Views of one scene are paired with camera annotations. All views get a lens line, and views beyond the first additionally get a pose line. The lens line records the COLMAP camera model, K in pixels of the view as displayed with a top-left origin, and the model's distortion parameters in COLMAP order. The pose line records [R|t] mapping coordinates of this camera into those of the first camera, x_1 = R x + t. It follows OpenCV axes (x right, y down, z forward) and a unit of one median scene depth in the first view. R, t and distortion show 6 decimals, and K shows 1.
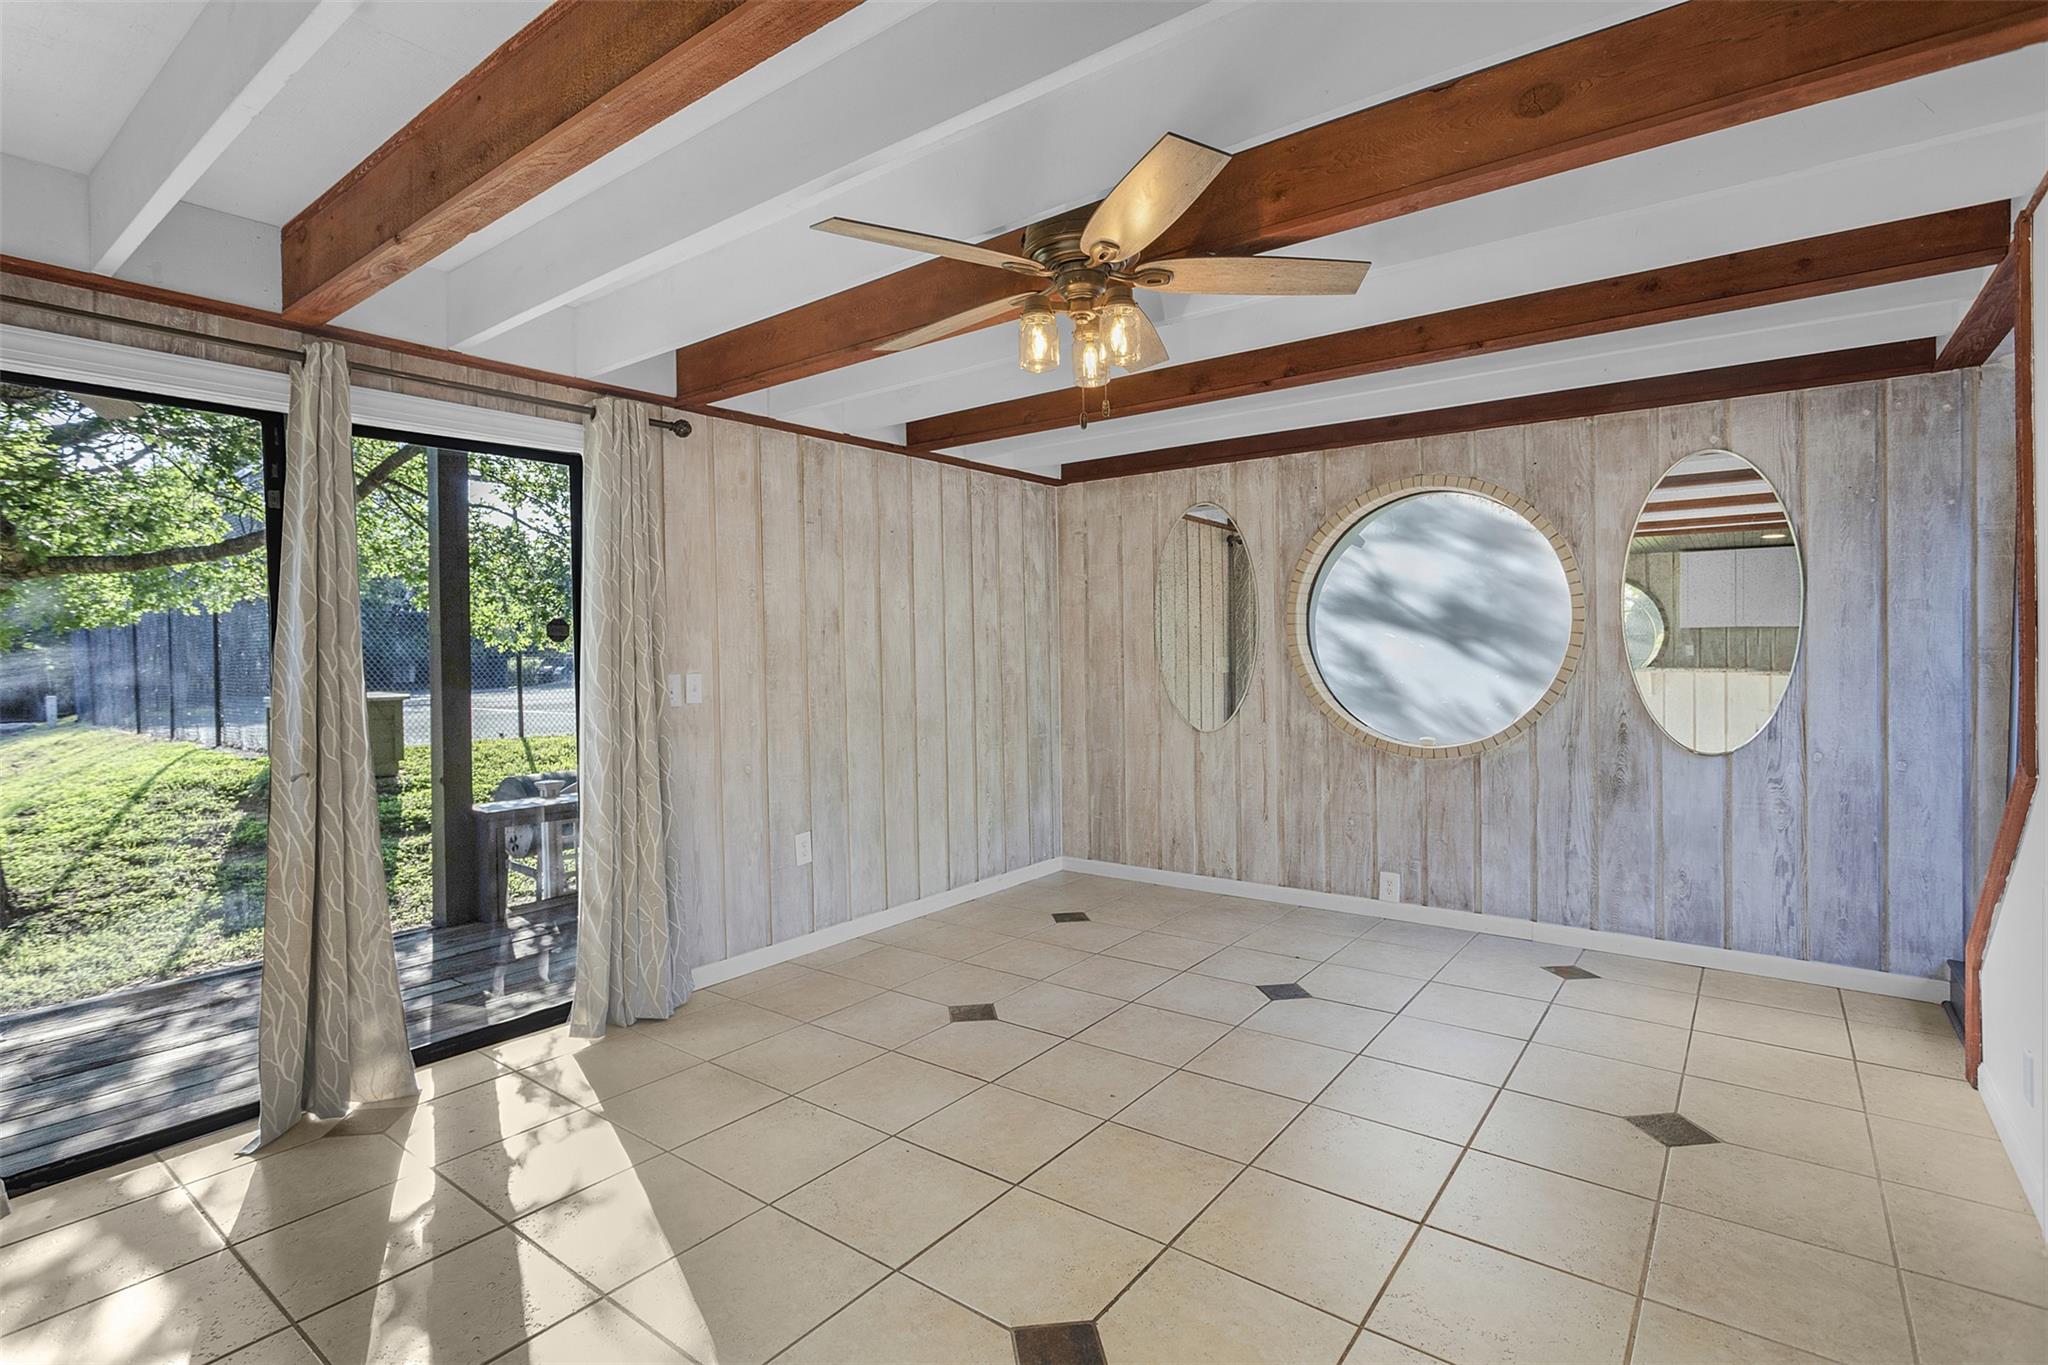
lens RADIAL K [[987.9, 0, 1005.7], [0, 987.9, 661.5], [0, 0, 1]] dist [-0.022737, 0.010648]
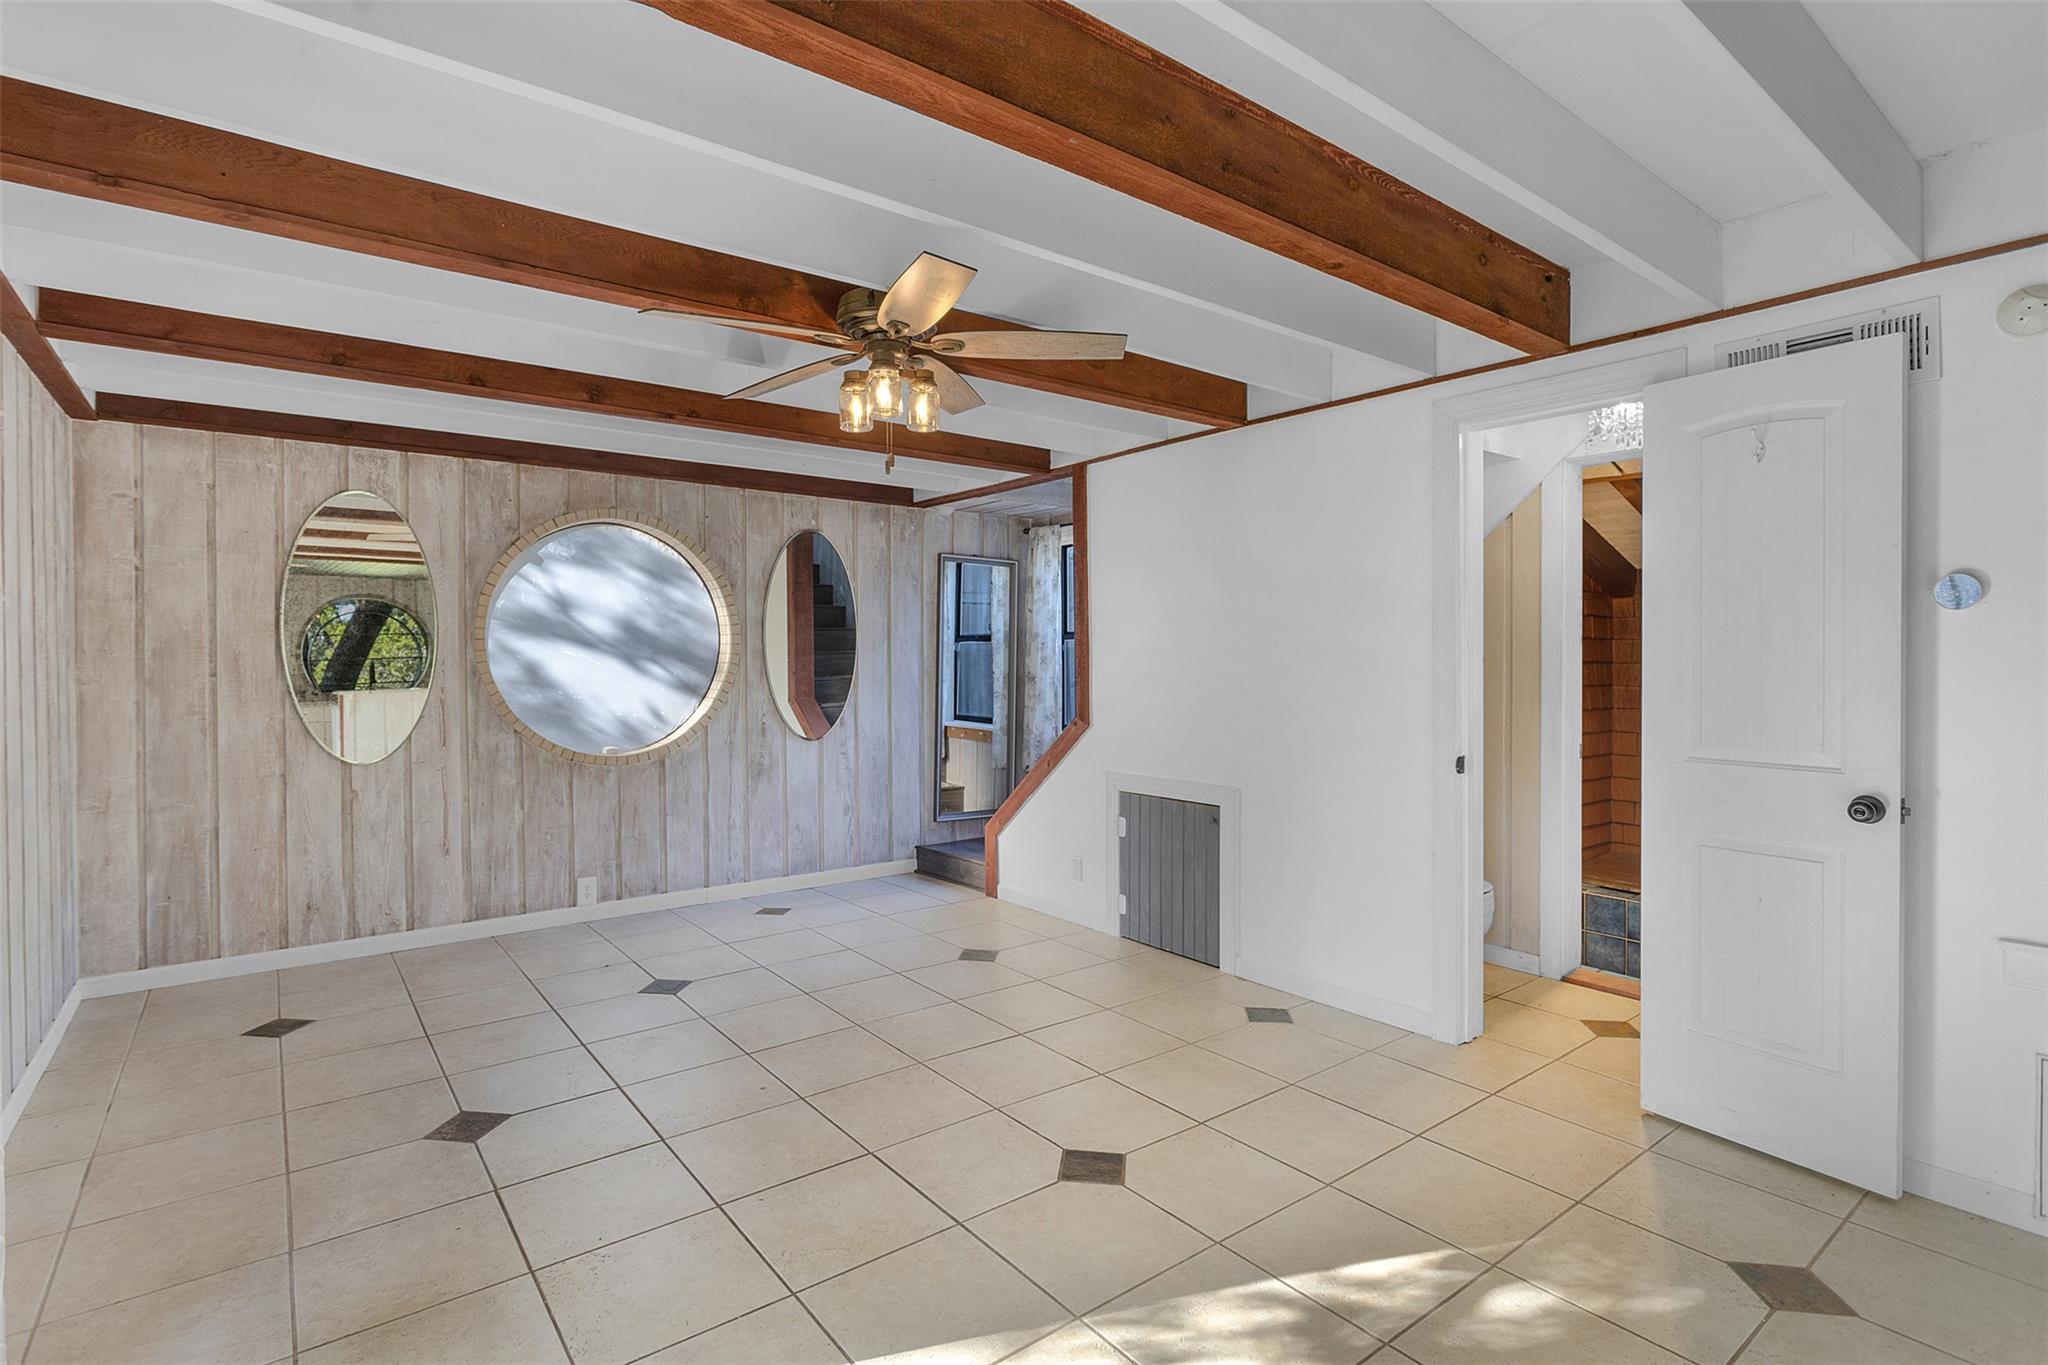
lens RADIAL K [[987.9, 0, 1005.7], [0, 987.9, 661.5], [0, 0, 1]] dist [-0.022737, 0.010648]
pose [[0.257079, 0.008802, 0.966350, -0.562405], [0.012418, 0.999846, -0.012411, 0.001277], [-0.966311, 0.015191, 0.256930, 0.315681]]
